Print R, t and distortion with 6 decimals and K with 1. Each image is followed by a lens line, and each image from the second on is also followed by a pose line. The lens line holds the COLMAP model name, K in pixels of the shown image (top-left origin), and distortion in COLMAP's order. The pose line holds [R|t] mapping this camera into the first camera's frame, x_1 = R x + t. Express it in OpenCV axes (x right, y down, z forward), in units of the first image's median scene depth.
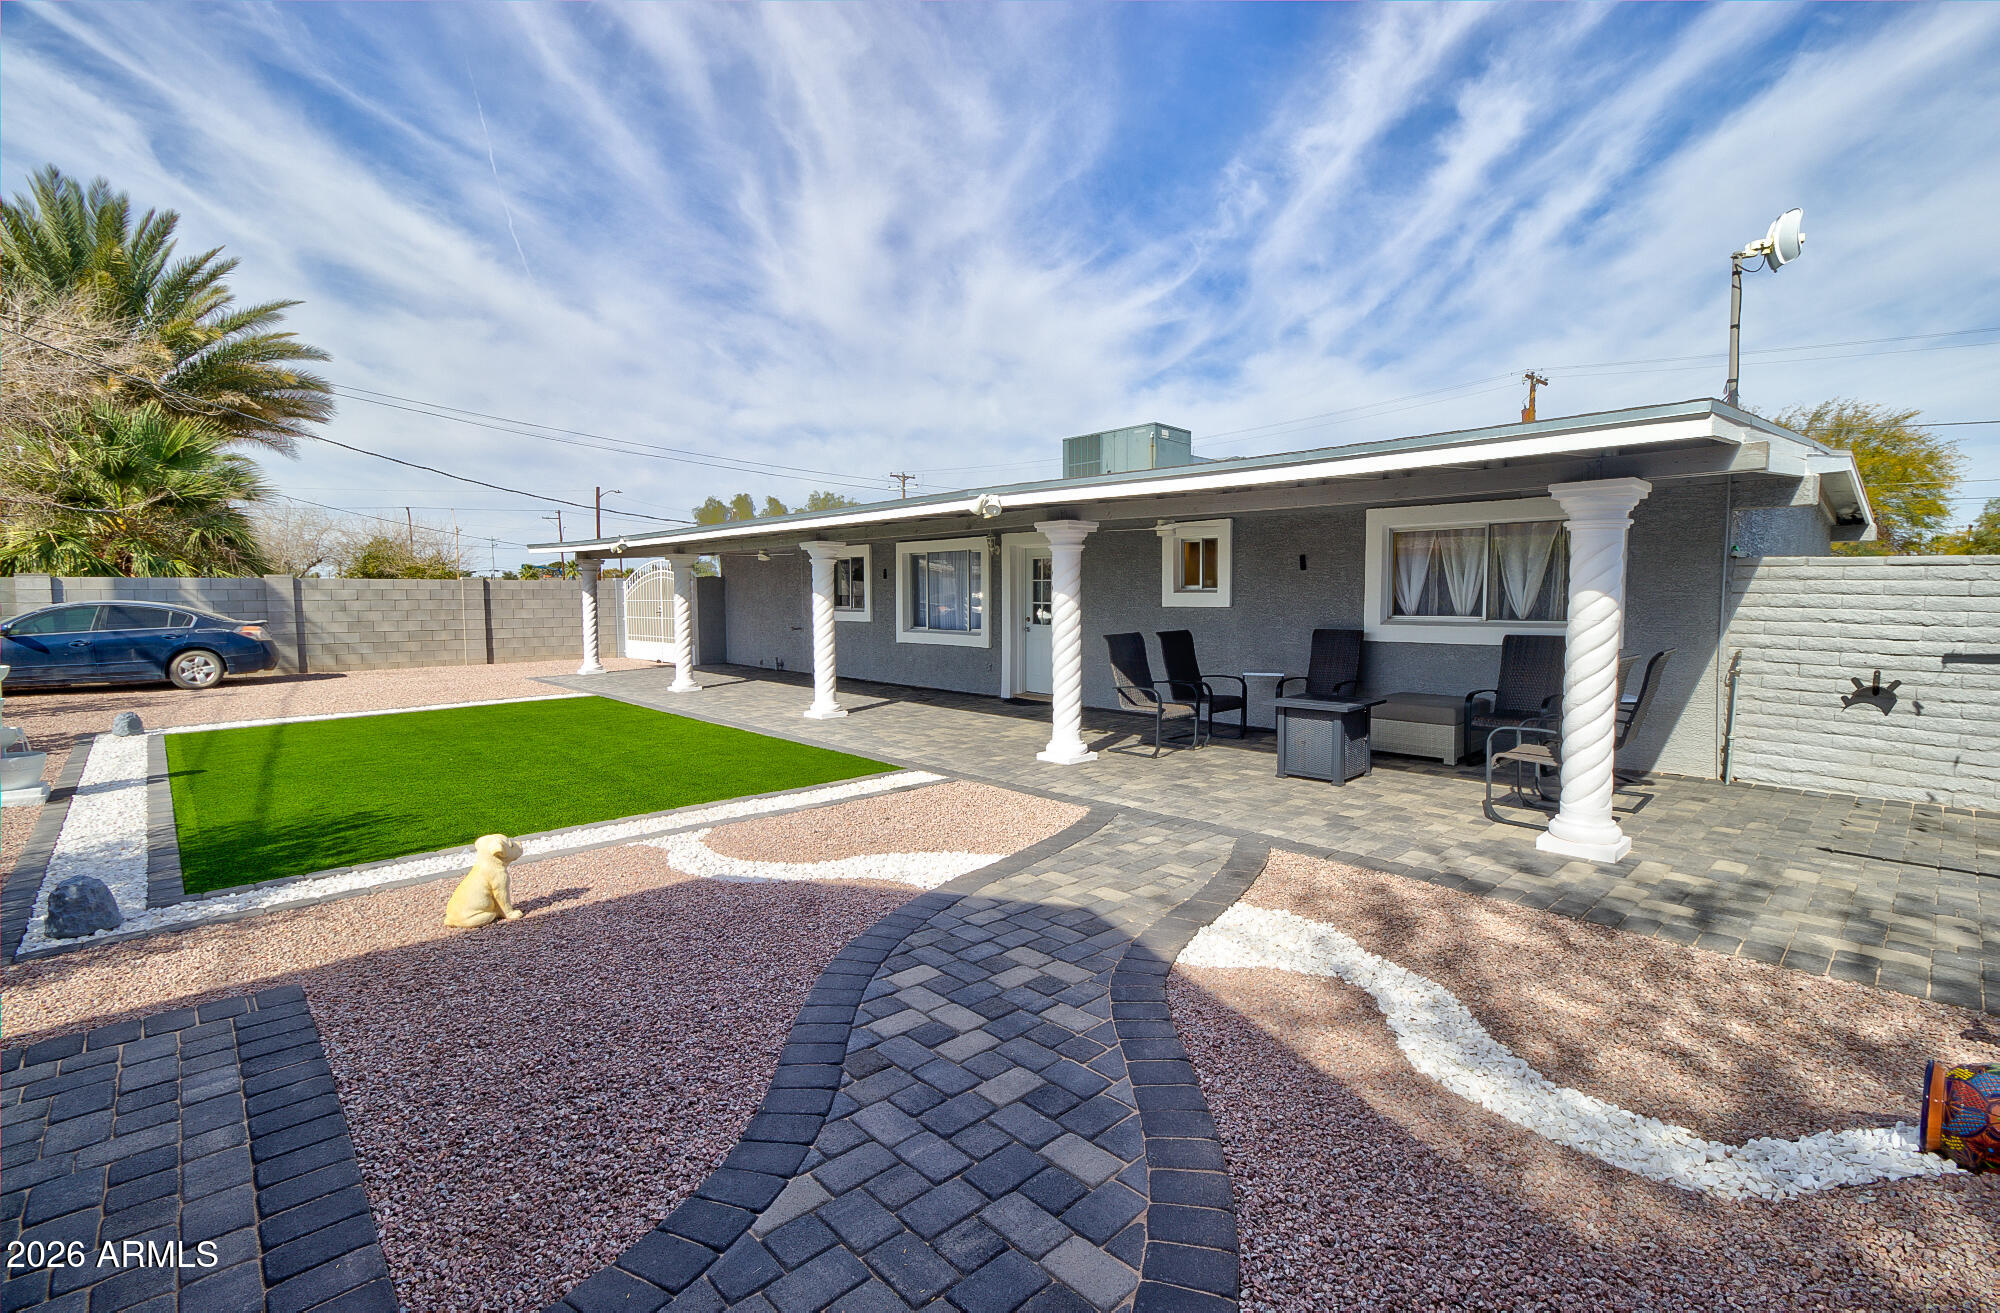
lens RADIAL K [[908.7, 0, 975.9], [0, 908.7, 658.3], [0, 0, 1]] dist [0.006694, -0.000097]
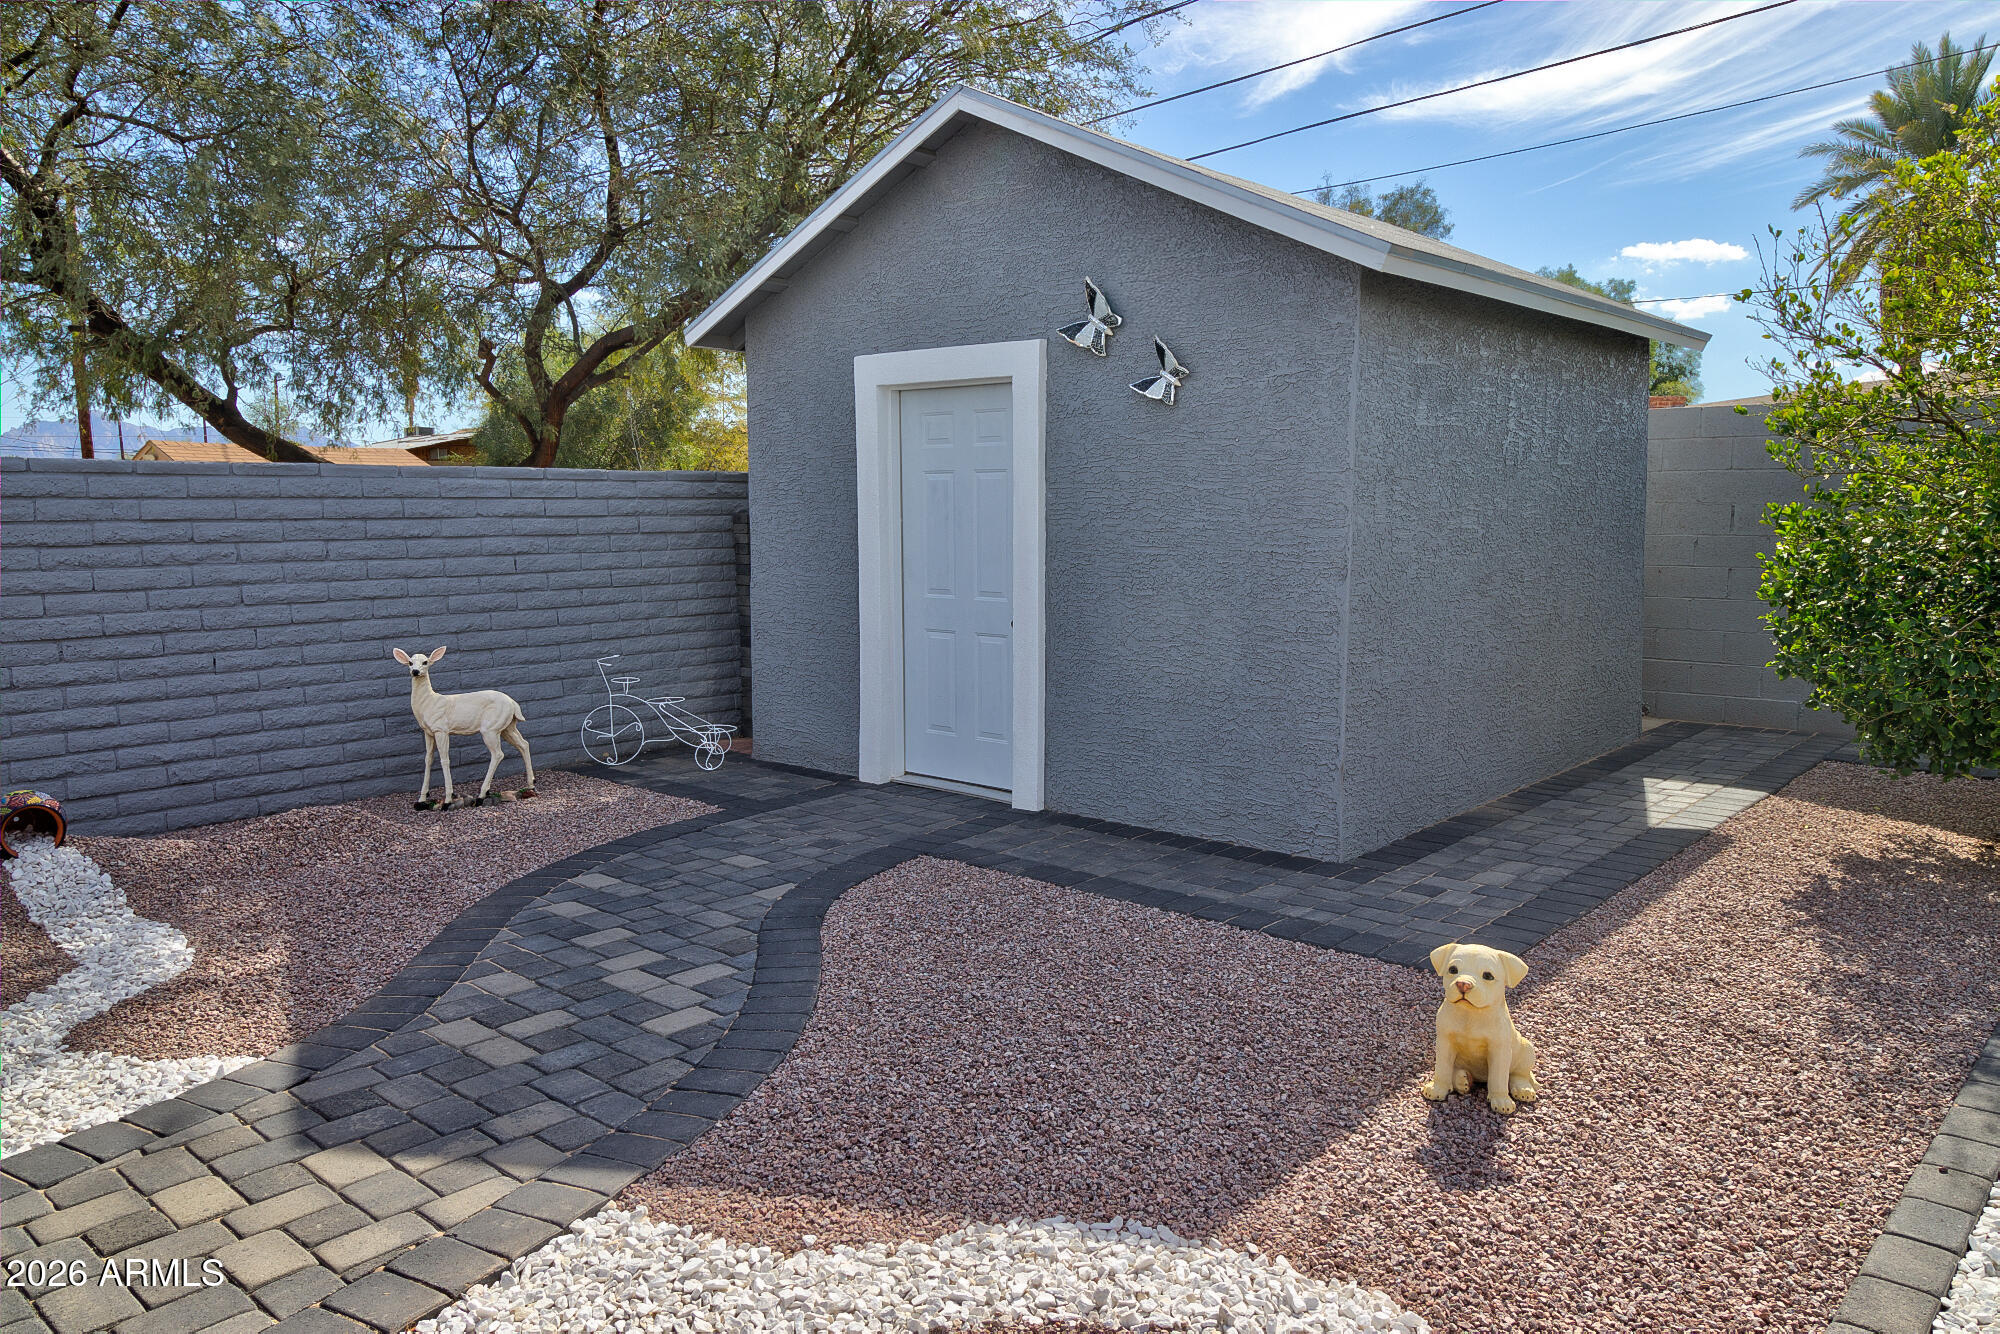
lens RADIAL K [[1415.8, 0, 997.3], [0, 1415.8, 669.9], [0, 0, 1]] dist [0.002564, 0.003112]
pose [[-0.994068, 0.019855, -0.106932, -0.166533], [-0.000420, 0.982486, 0.186337, -0.112975], [0.108759, 0.185277, -0.976649, 1.694910]]
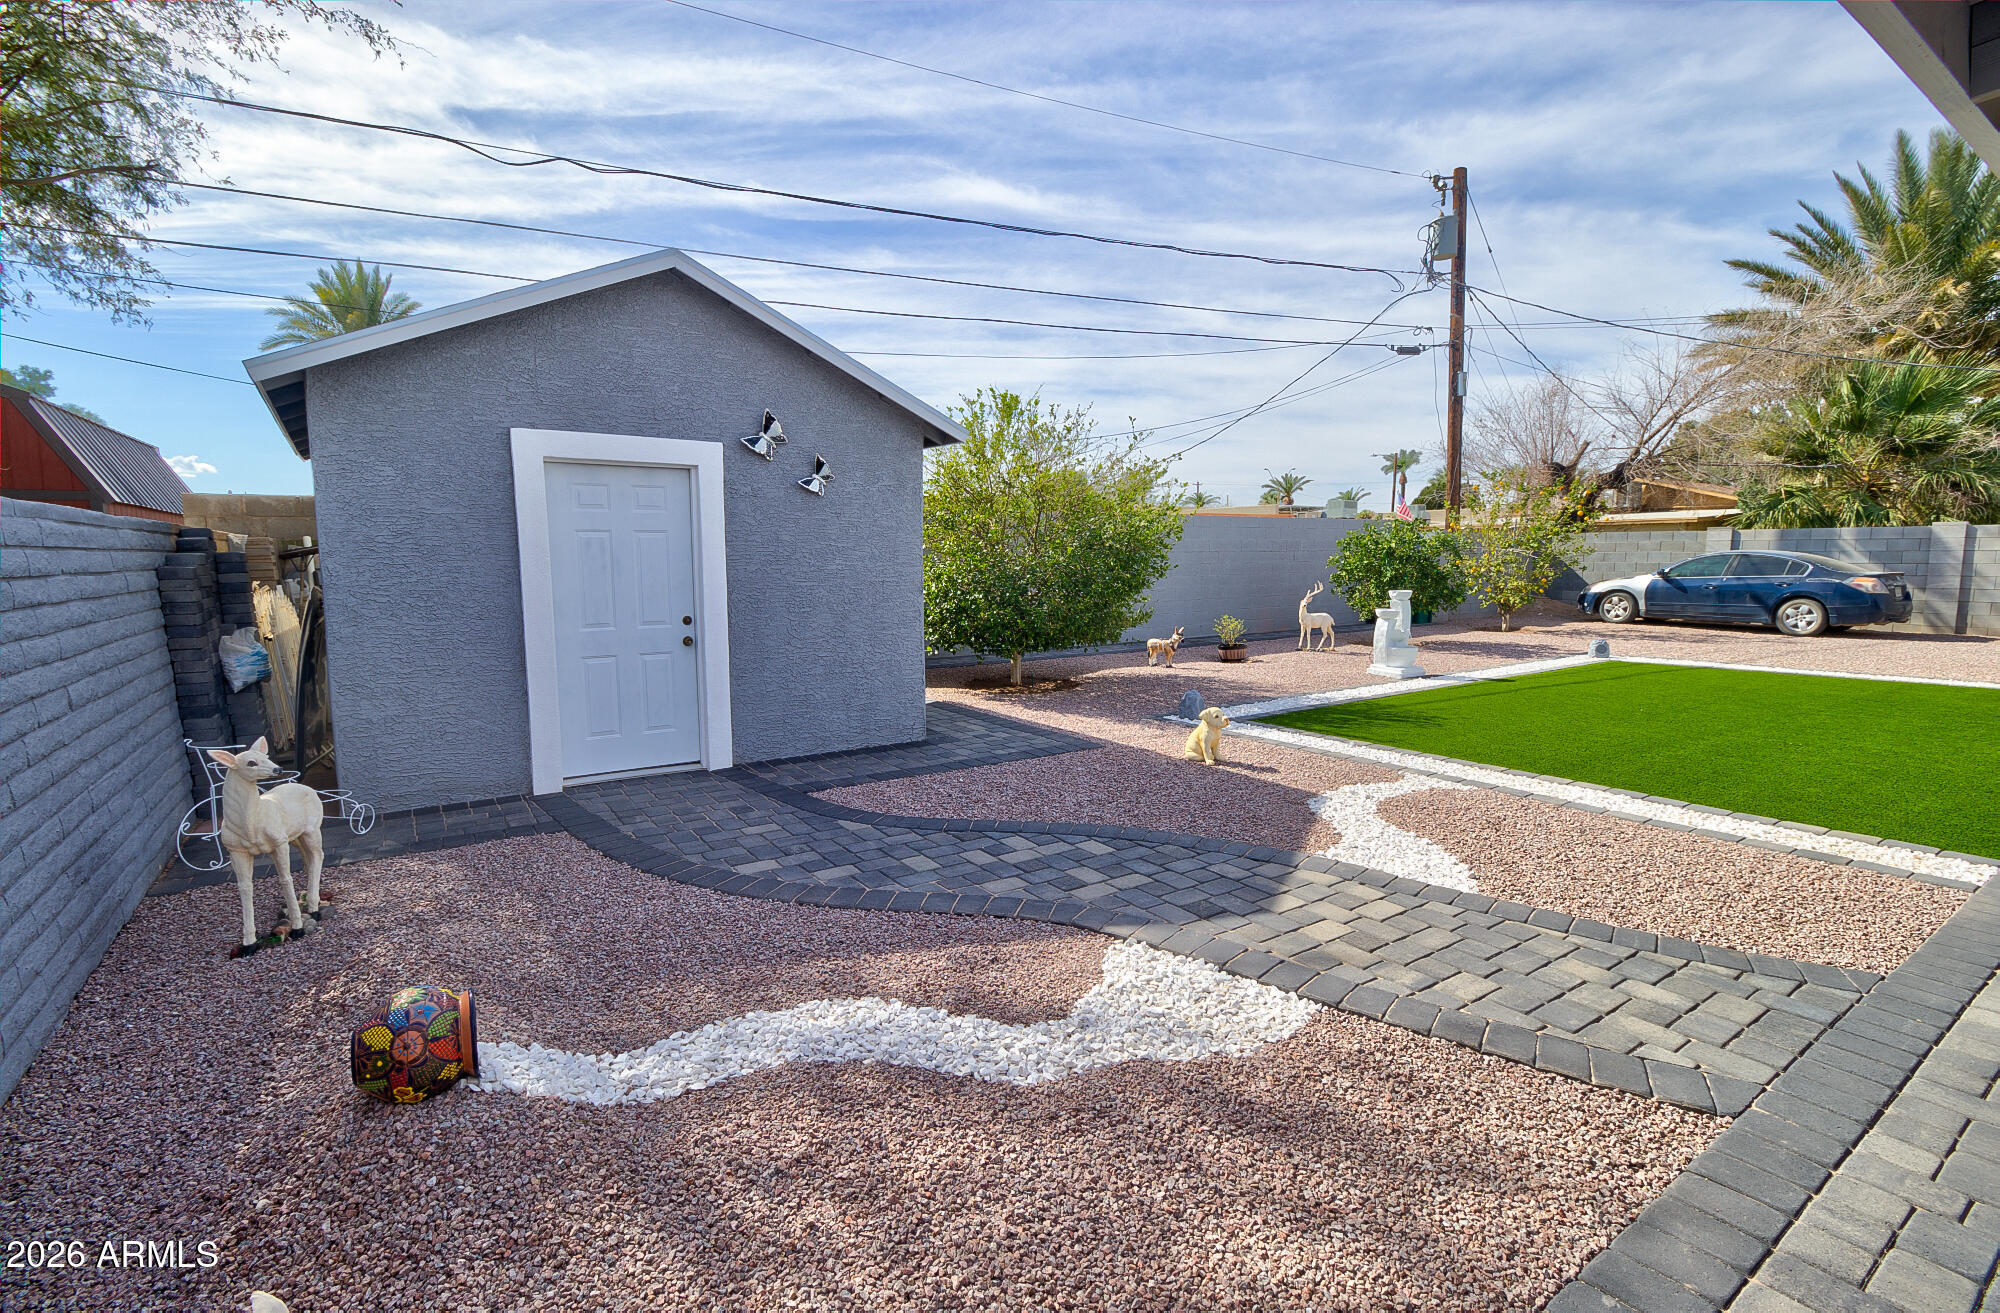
lens RADIAL K [[903.4, 0, 1016.7], [0, 903.4, 654.8], [0, 0, 1]] dist [-0.008030, 0.000471]
pose [[-0.136193, 0.115608, -0.983914, 0.945872], [-0.063024, 0.990145, 0.125064, -0.057278], [0.988676, 0.079043, -0.127564, 0.838977]]
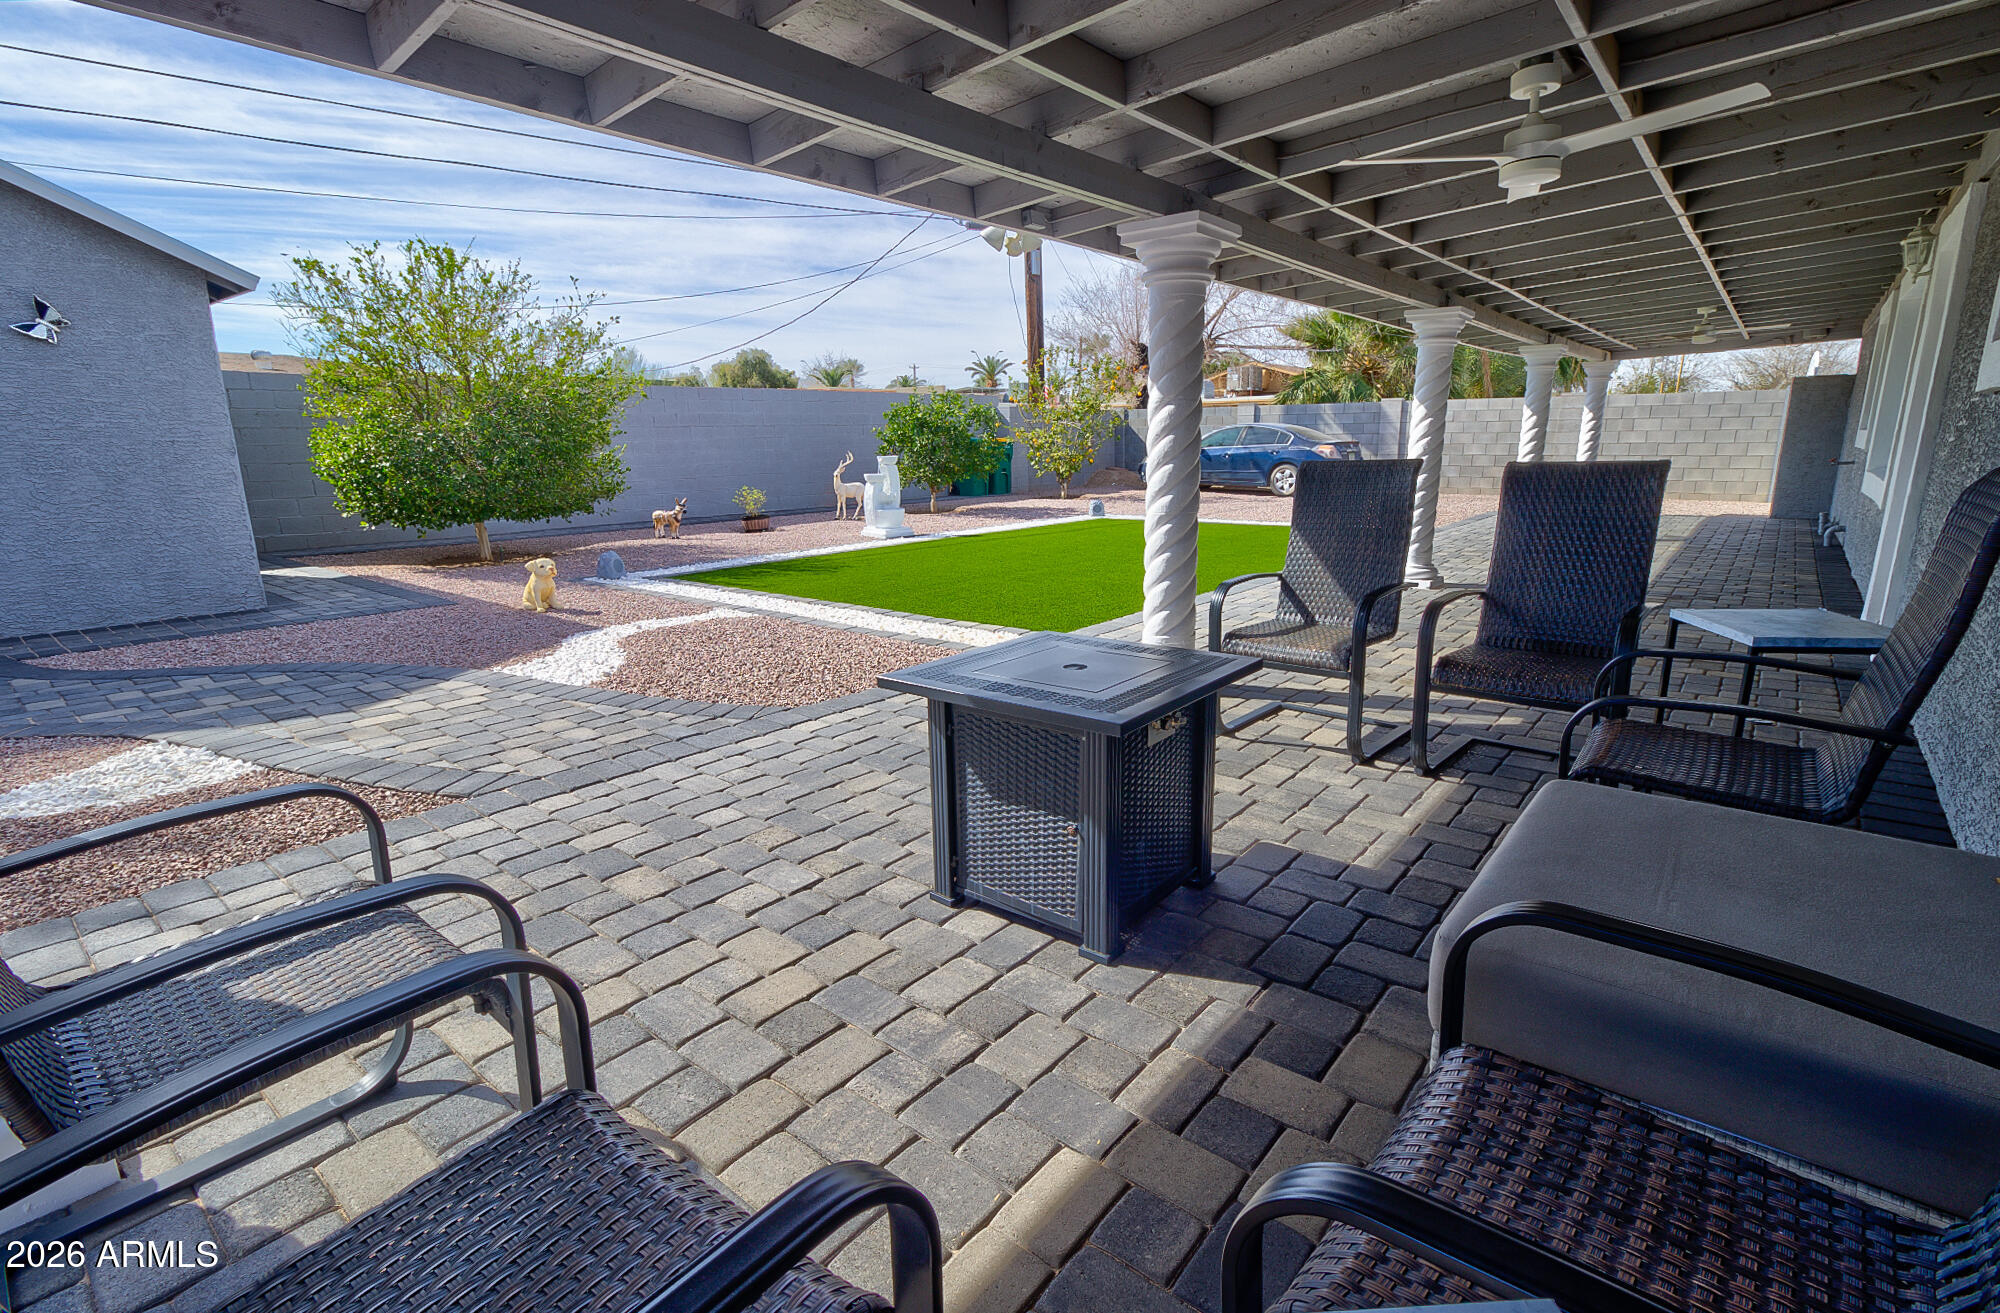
lens RADIAL K [[927.6, 0, 1014.1], [0, 927.6, 660.0], [0, 0, 1]] dist [-0.031019, 0.011674]
pose [[0.146594, 0.231163, -0.961808, 1.131087], [-0.057296, 0.972664, 0.225040, -0.038188], [0.987536, 0.022118, 0.155831, 1.526561]]
